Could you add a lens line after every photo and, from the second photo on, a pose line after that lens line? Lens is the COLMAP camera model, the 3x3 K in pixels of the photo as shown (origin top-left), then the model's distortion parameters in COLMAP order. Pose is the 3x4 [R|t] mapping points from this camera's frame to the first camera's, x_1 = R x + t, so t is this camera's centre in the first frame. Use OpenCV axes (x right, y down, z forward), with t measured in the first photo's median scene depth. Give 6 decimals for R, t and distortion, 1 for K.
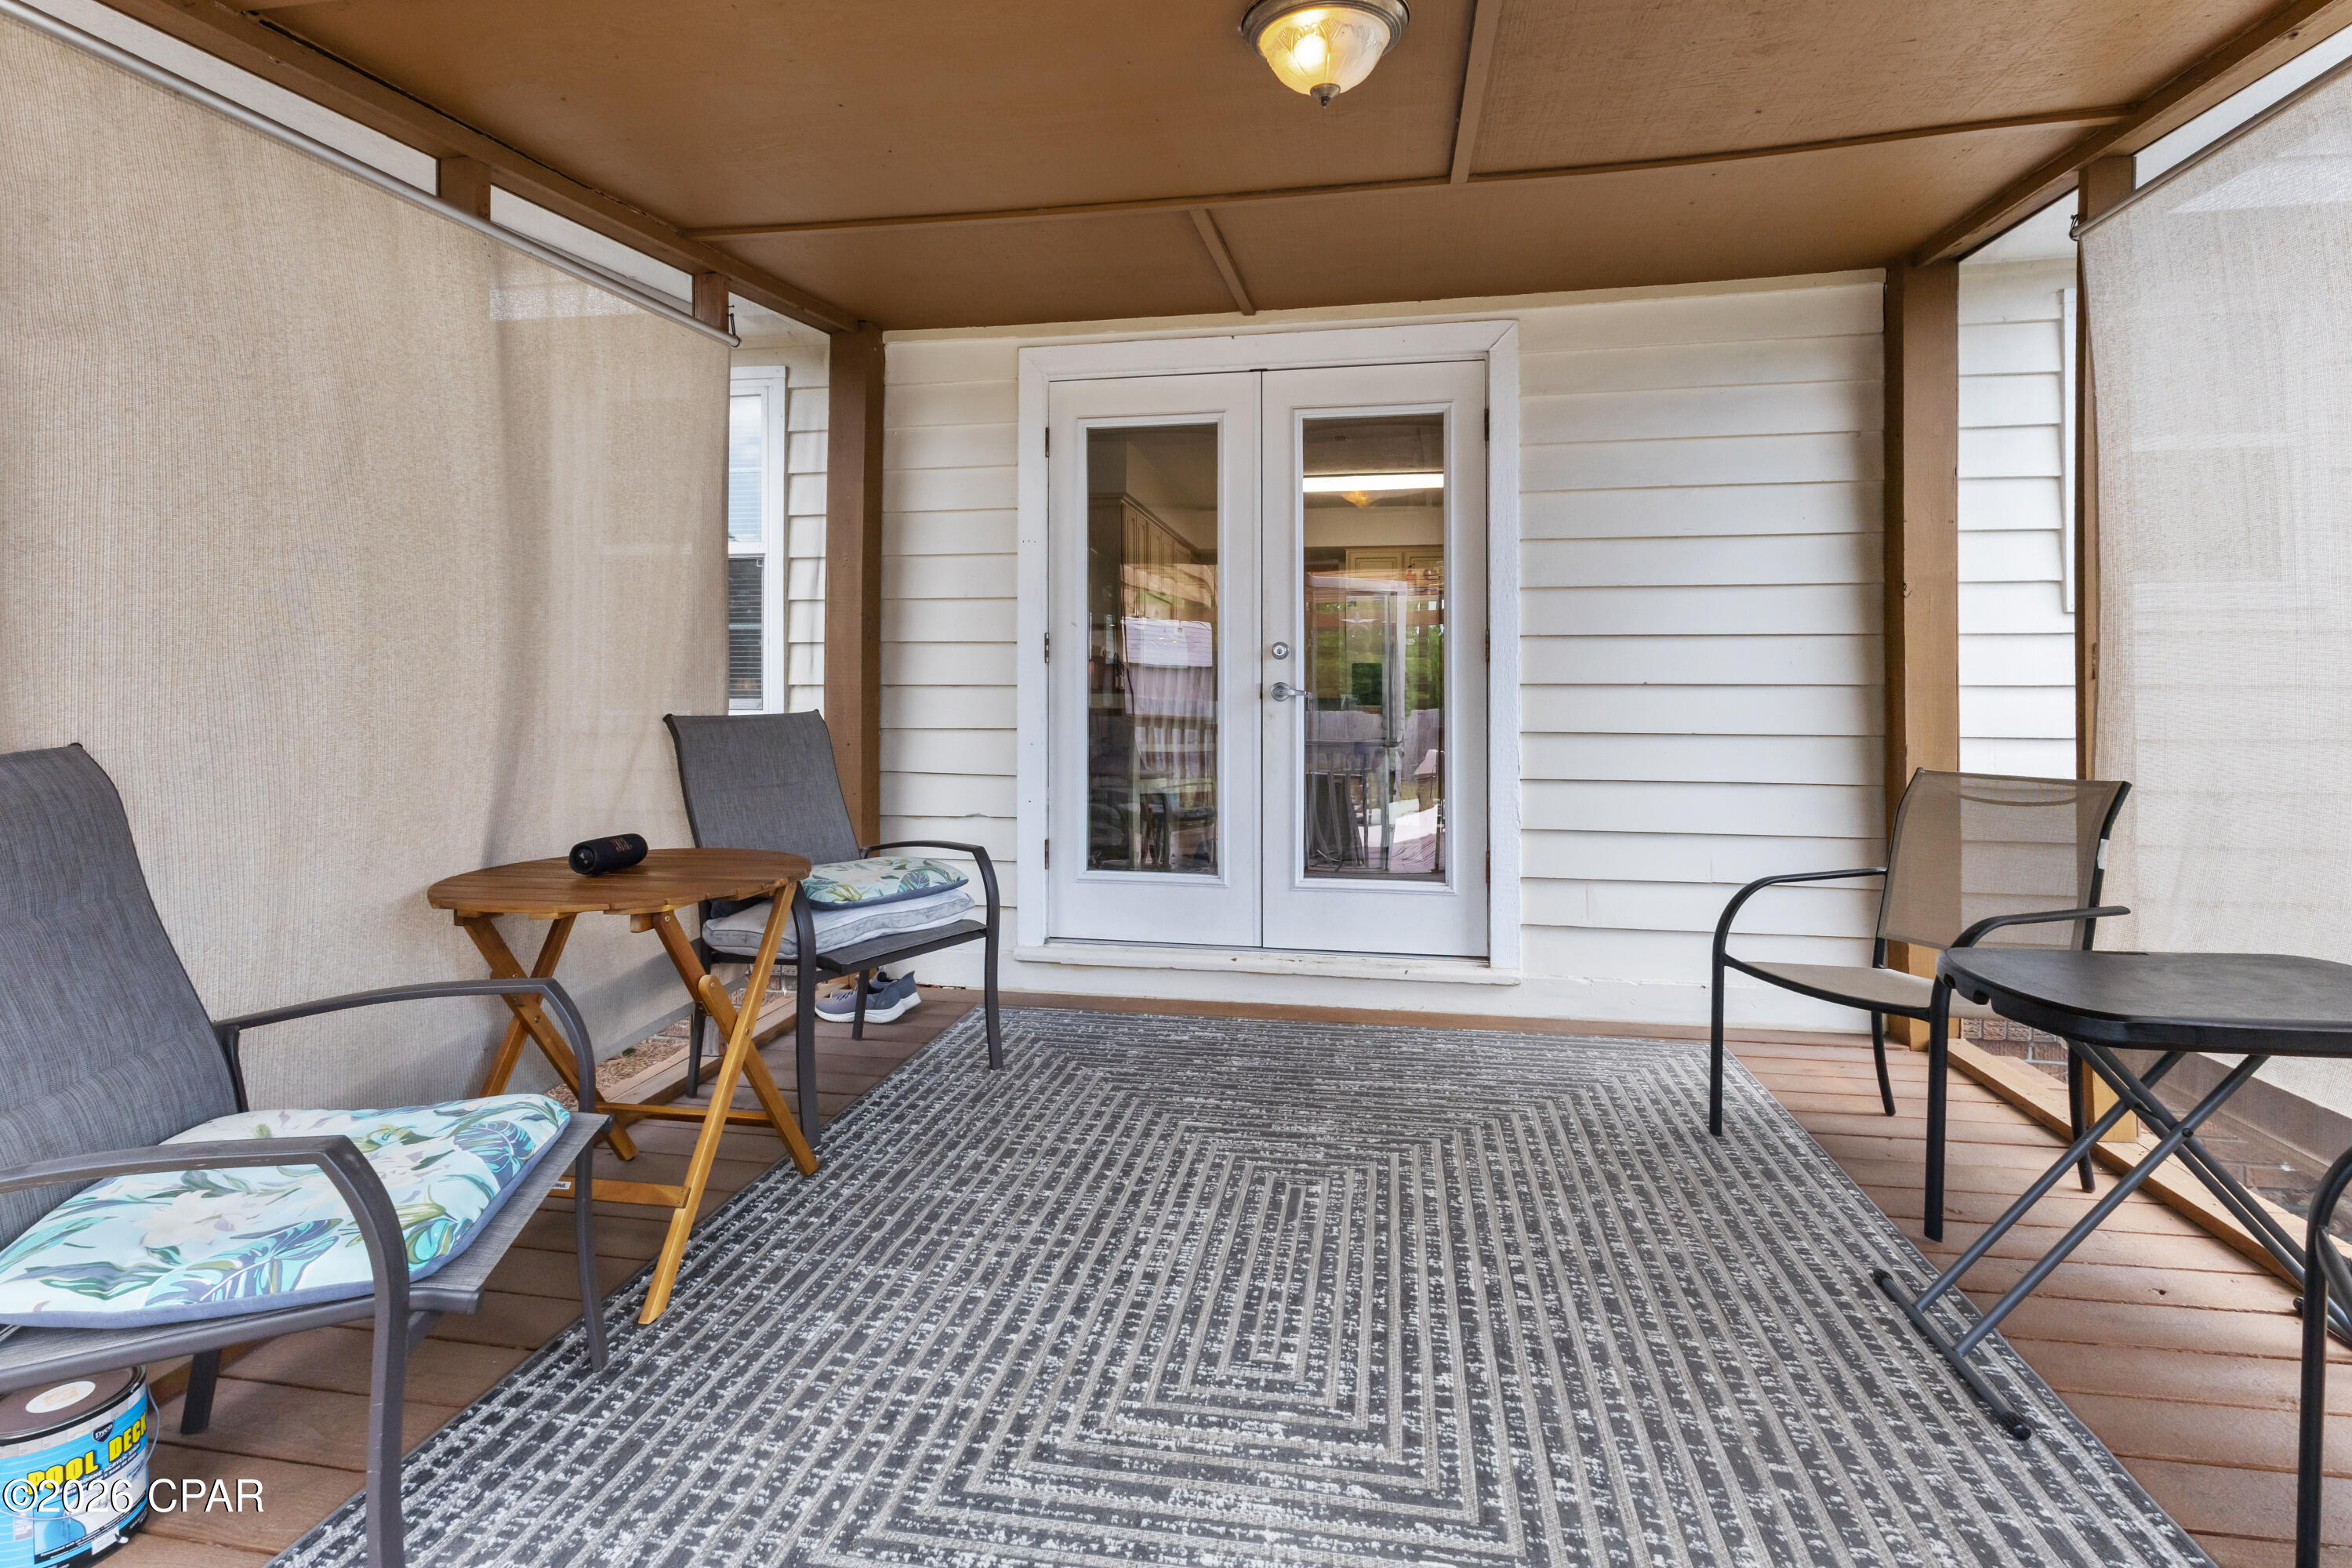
lens RADIAL K [[1110.8, 0, 1184.0], [0, 1110.8, 717.8], [0, 0, 1]] dist [0.000734, 0.000769]
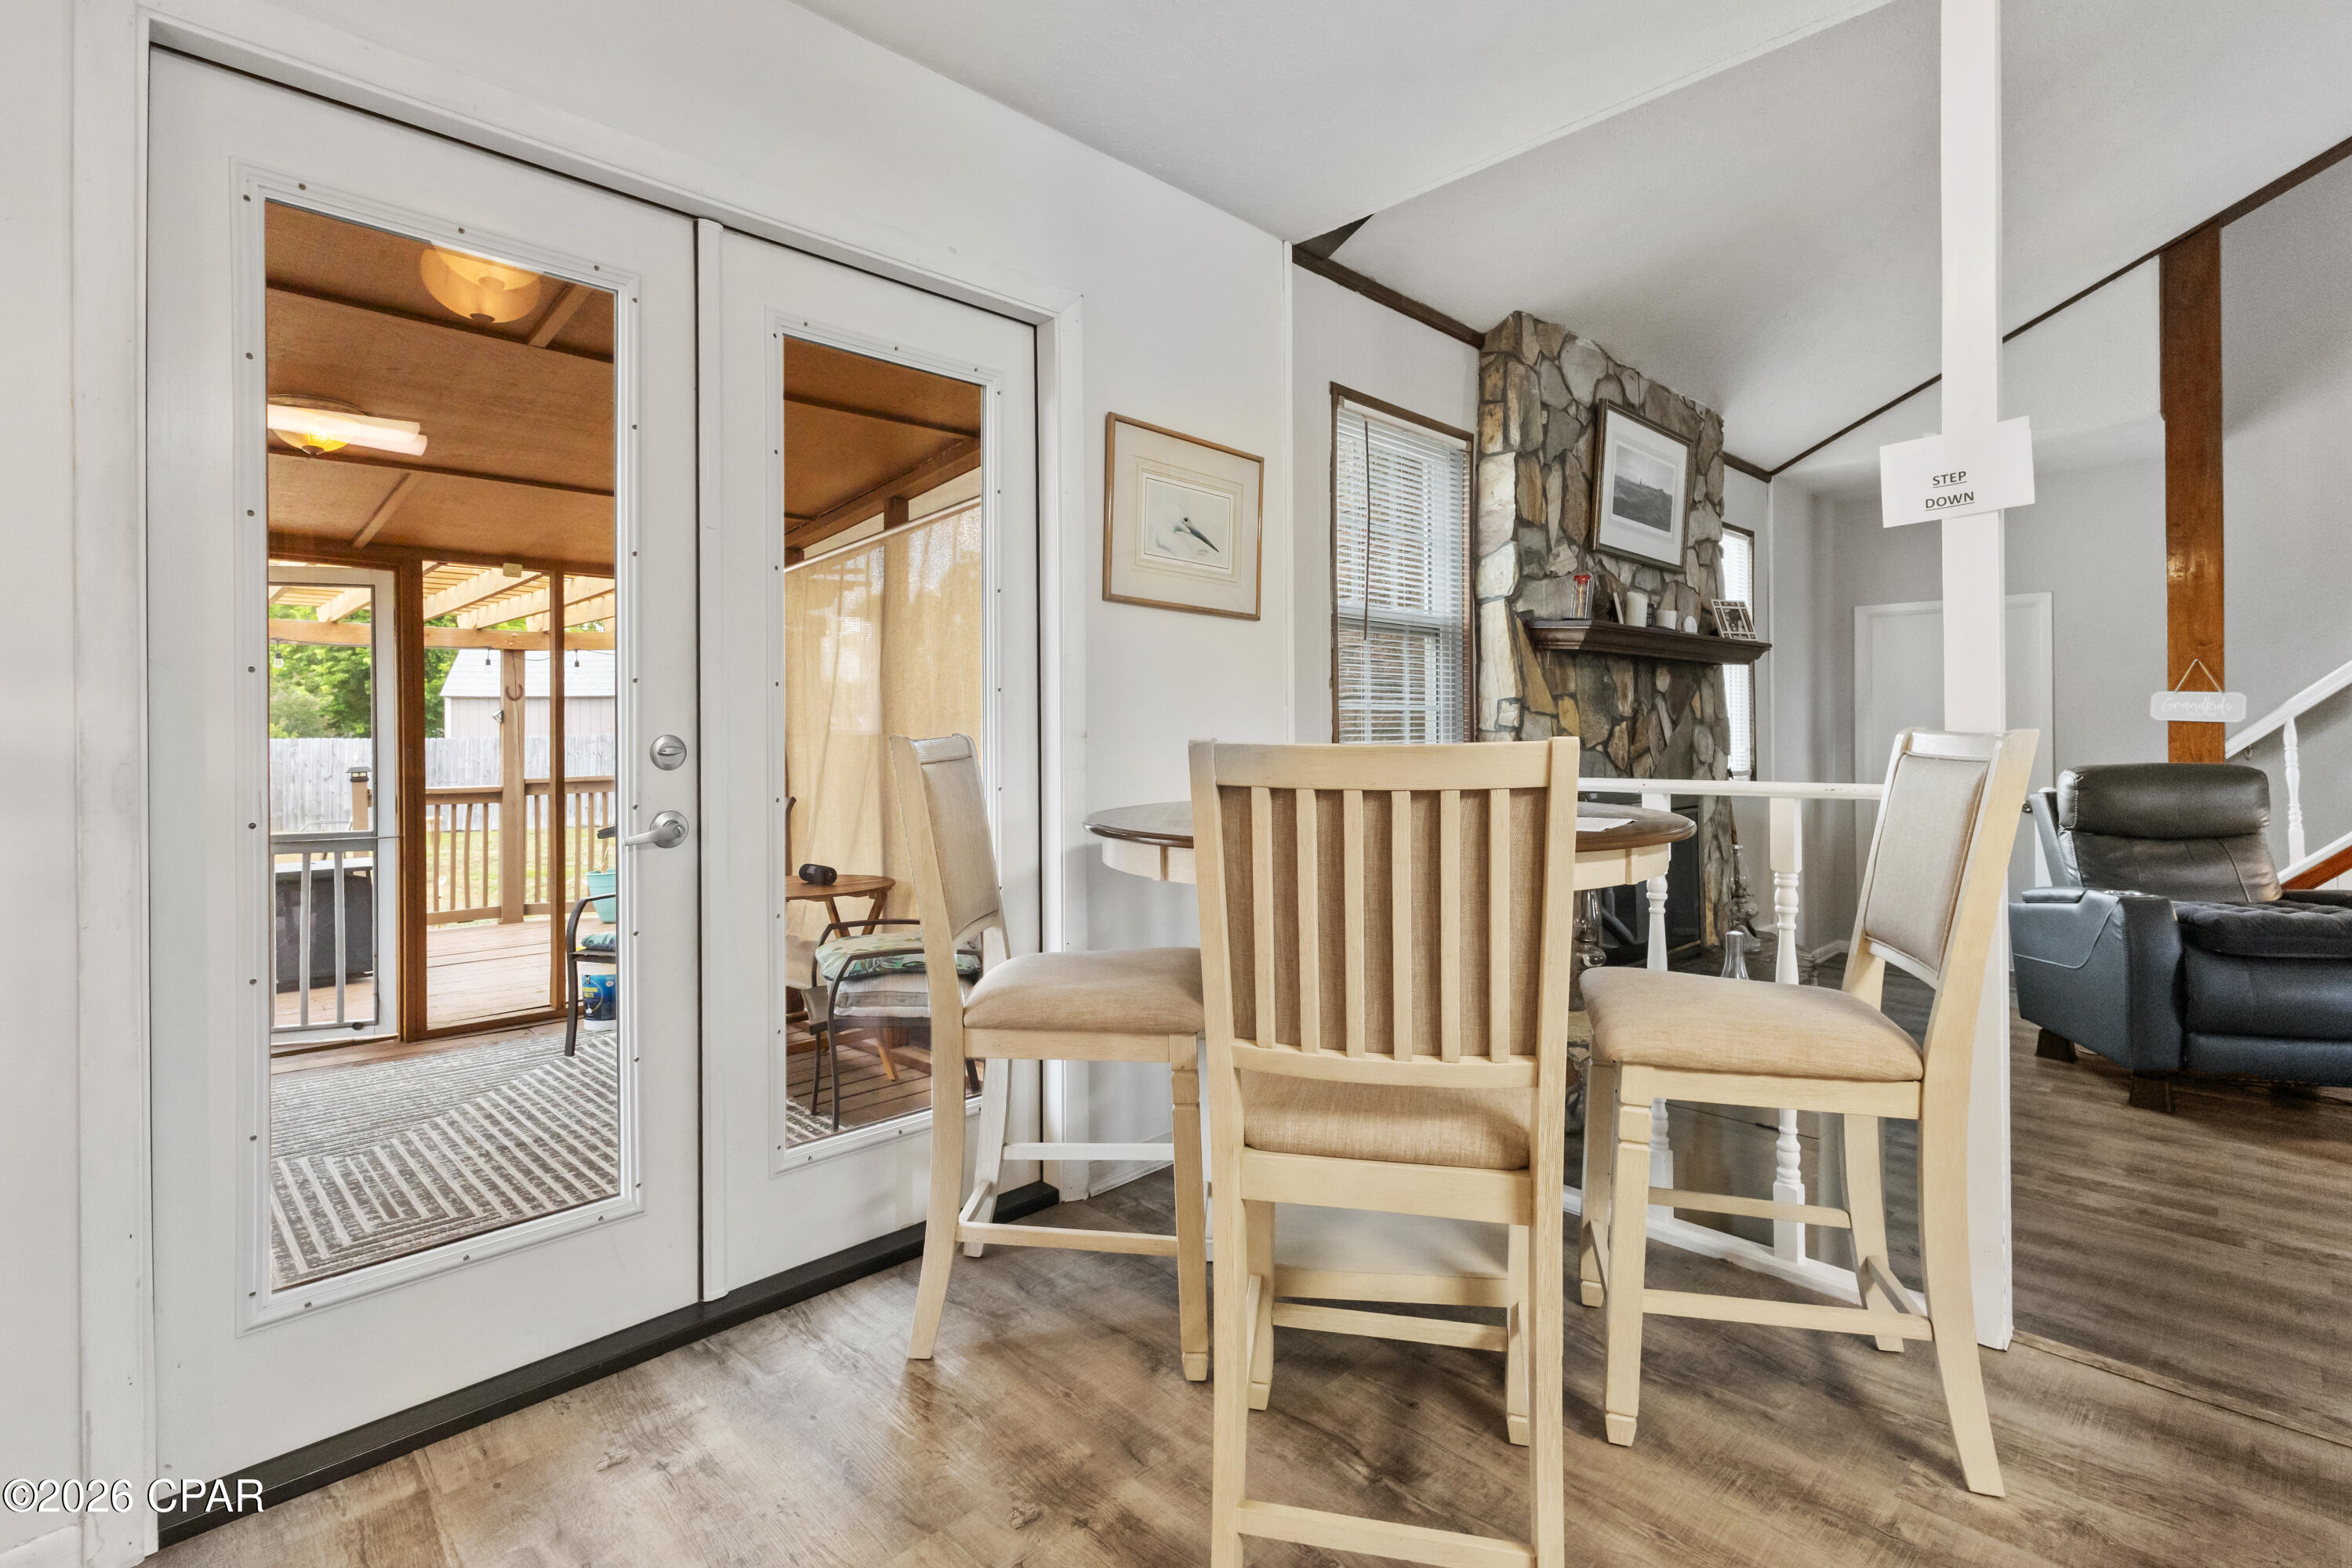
lens RADIAL K [[1110.8, 0, 1184.0], [0, 1110.8, 717.8], [0, 0, 1]] dist [0.000734, 0.000769]
pose [[-0.569043, -0.004988, -0.822293, 0.647698], [-0.004304, 0.999986, -0.003088, -0.126494], [0.822297, 0.001782, -0.569056, 2.549633]]
